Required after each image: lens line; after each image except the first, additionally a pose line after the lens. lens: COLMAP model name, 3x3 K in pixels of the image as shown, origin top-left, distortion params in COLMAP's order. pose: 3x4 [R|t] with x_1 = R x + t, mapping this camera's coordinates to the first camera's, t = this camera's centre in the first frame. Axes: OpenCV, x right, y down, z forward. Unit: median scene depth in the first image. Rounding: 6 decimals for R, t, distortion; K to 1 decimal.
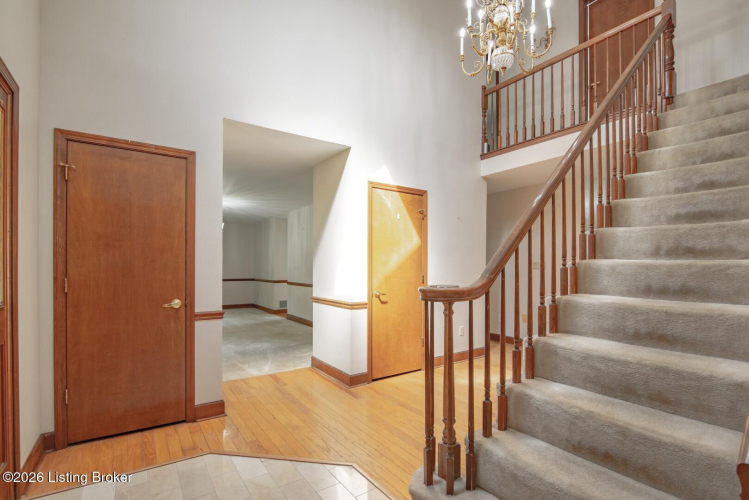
lens RADIAL K [[354.4, 0, 374.3], [0, 354.4, 255.2], [0, 0, 1]] dist [-0.014758, 0.000604]
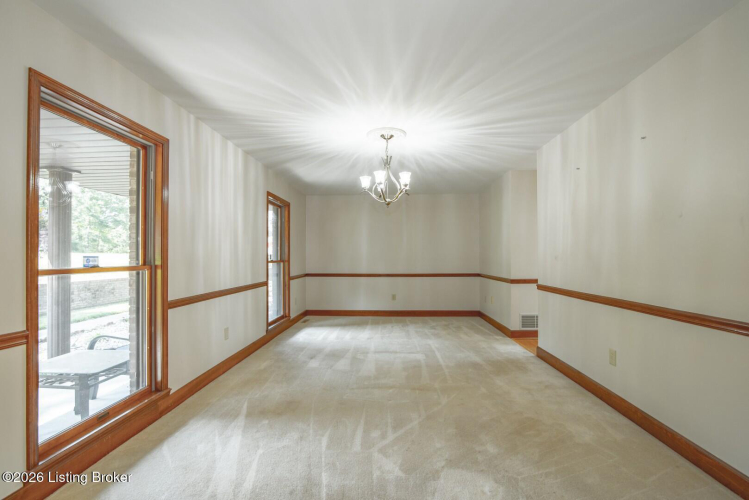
lens RADIAL K [[354.4, 0, 372.3], [0, 354.4, 249.1], [0, 0, 1]] dist [-0.014758, 0.000604]
pose [[0.796238, -0.002631, -0.604978, -0.115547], [0.003434, 0.999994, 0.000171, 0.021762], [0.604974, -0.002214, 0.796242, 0.406774]]
